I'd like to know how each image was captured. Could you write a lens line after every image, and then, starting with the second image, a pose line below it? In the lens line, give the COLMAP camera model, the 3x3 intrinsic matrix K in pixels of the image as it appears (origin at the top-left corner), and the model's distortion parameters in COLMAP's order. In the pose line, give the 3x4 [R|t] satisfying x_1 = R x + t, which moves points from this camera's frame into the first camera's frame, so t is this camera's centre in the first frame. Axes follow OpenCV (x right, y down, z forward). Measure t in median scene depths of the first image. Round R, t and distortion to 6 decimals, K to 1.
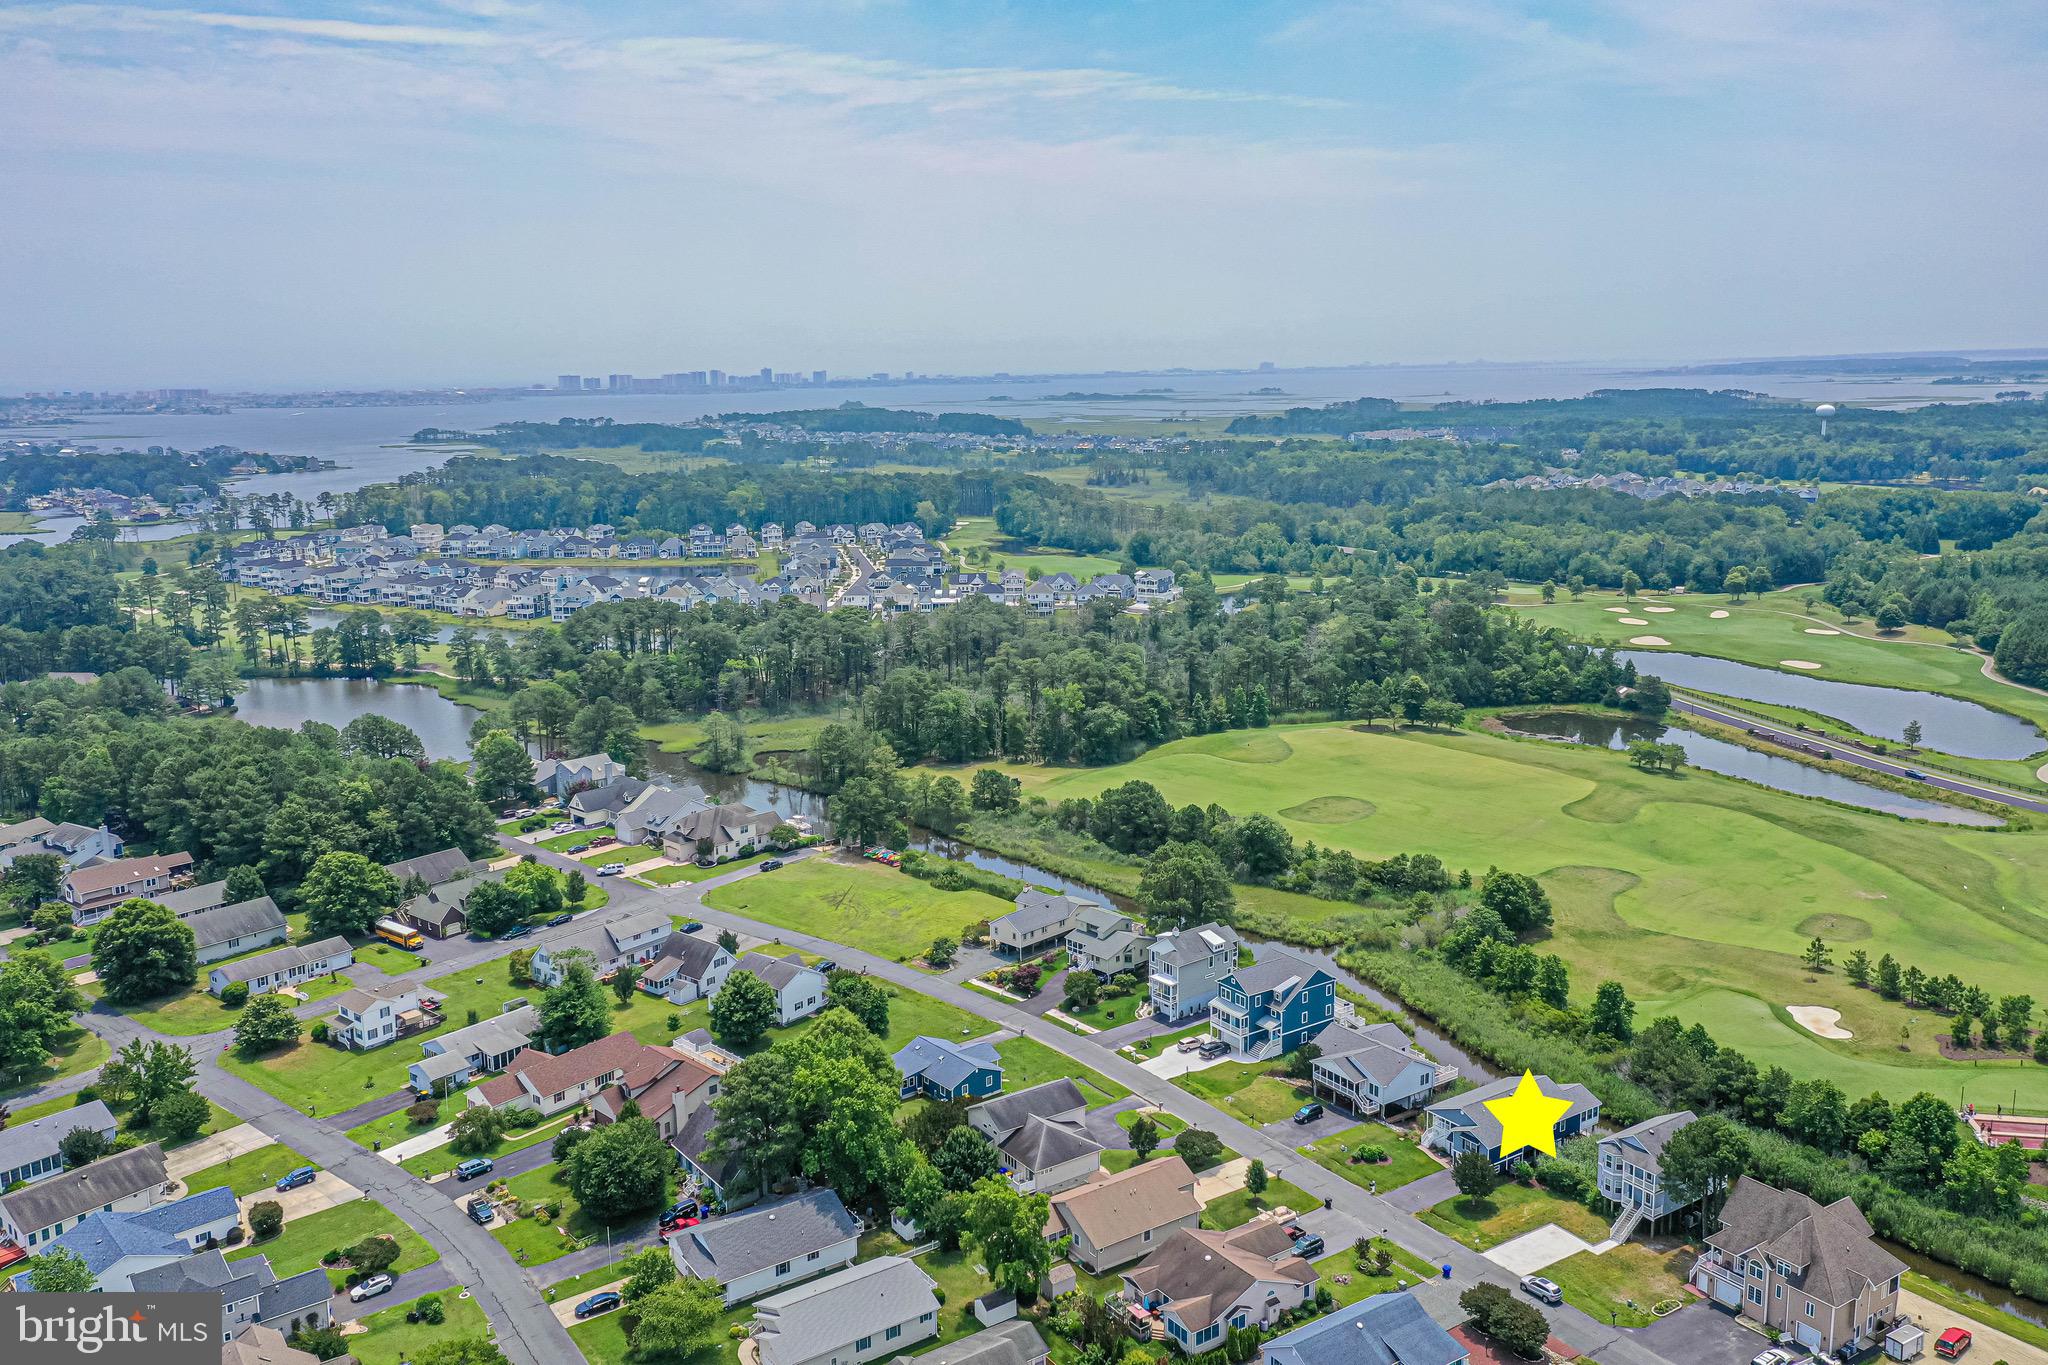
lens RADIAL K [[1636.6, 0, 1014.8], [0, 1636.6, 693.2], [0, 0, 1]] dist [0.034646, 0.038151]
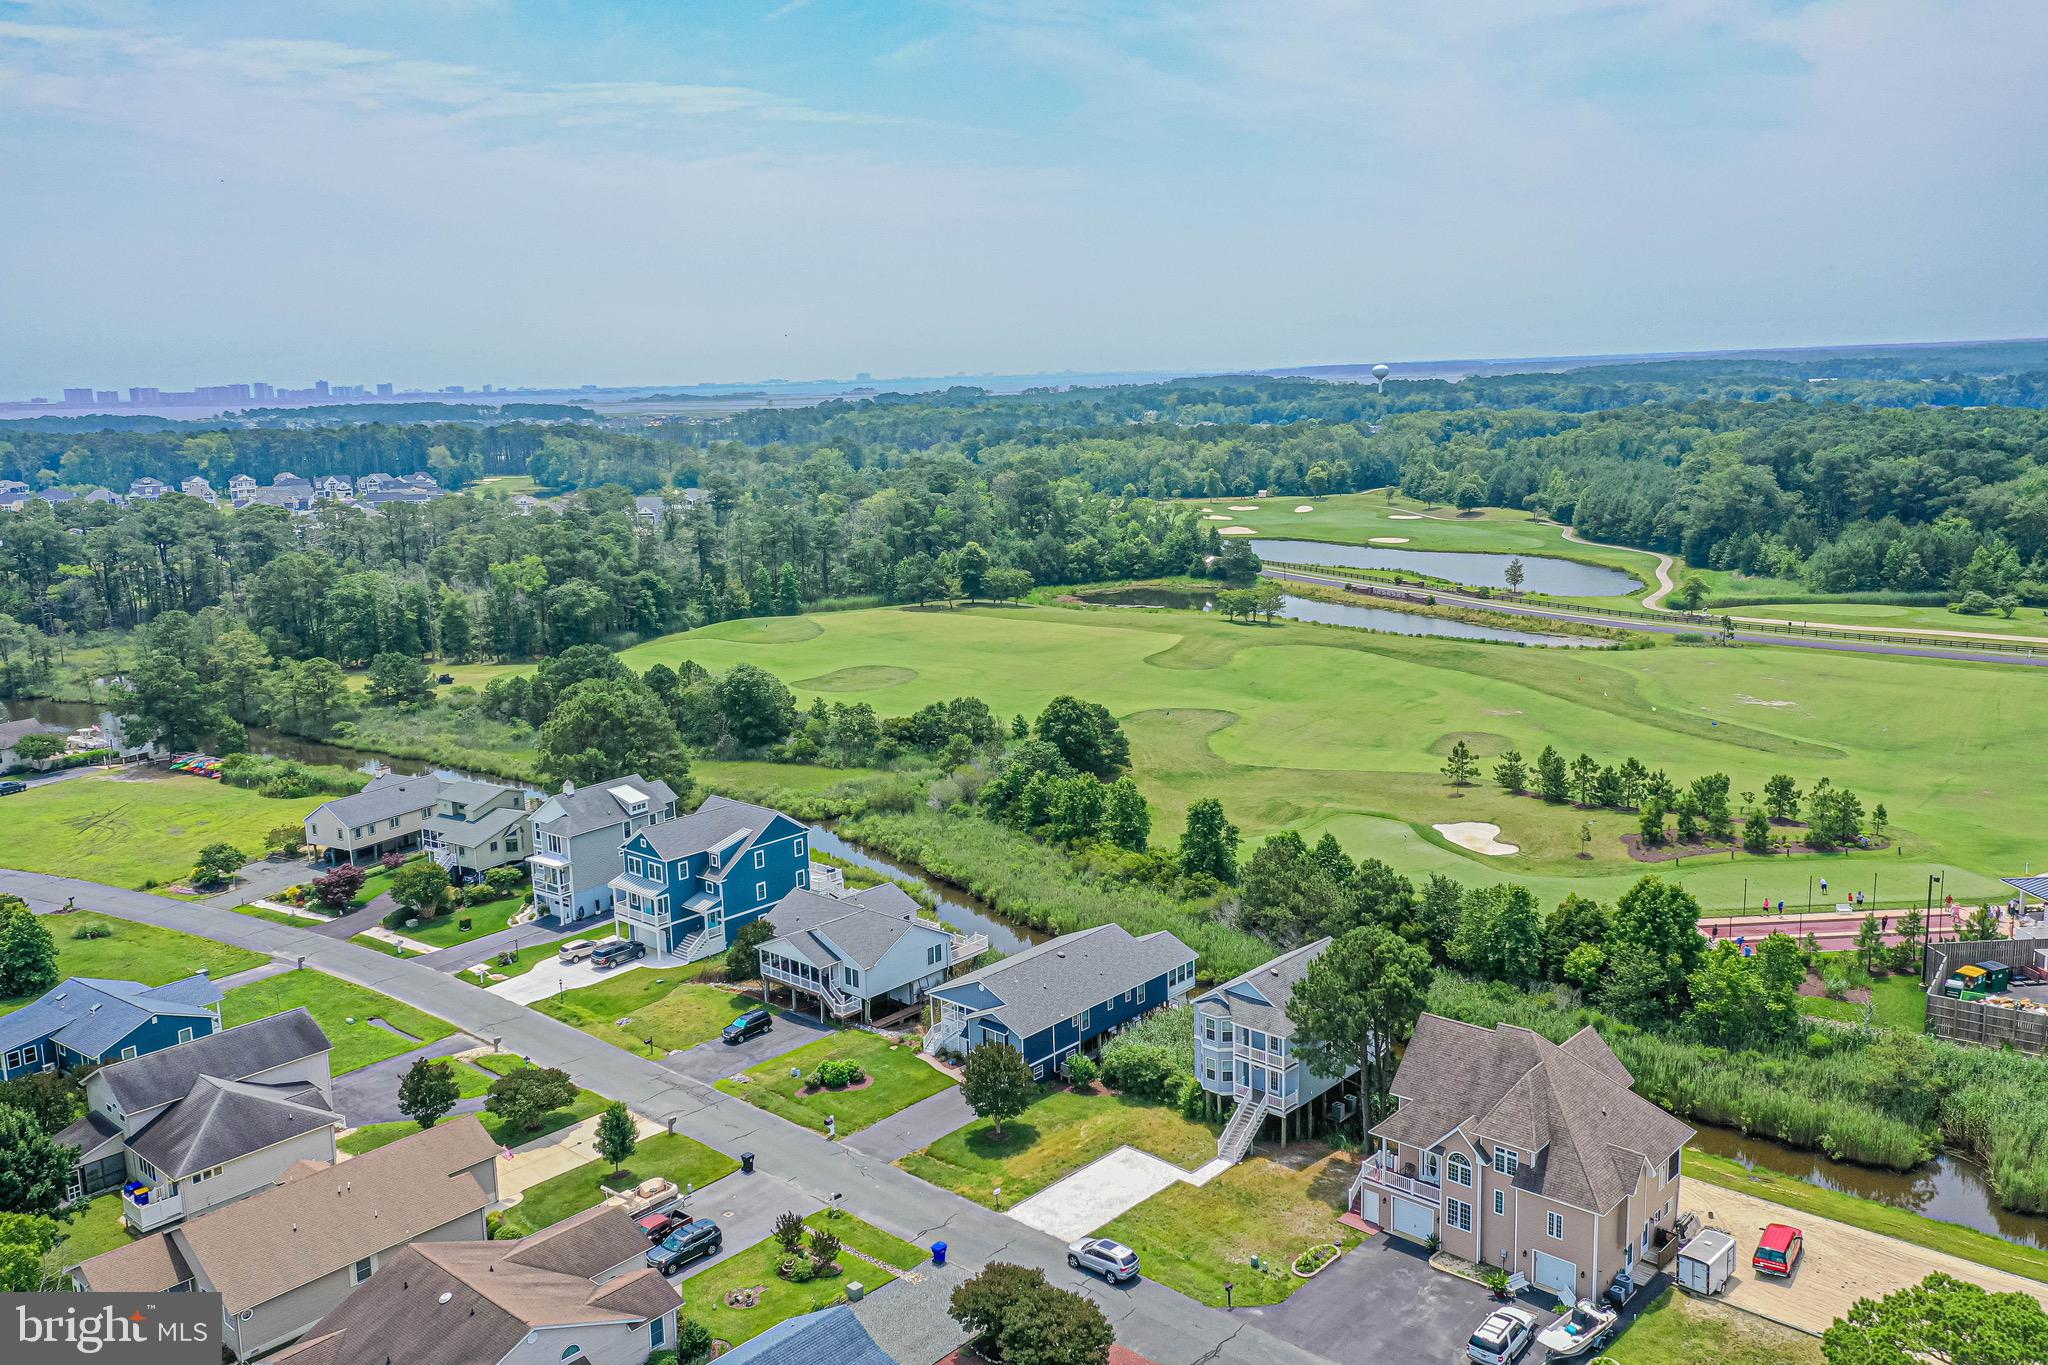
lens RADIAL K [[1636.6, 0, 1015.8], [0, 1636.6, 690.9], [0, 0, 1]] dist [0.034646, 0.038151]
pose [[0.971696, -0.056022, 0.229498, 0.120360], [0.059004, 0.998239, -0.006147, 0.119104], [-0.228749, 0.019514, 0.973290, 0.323696]]
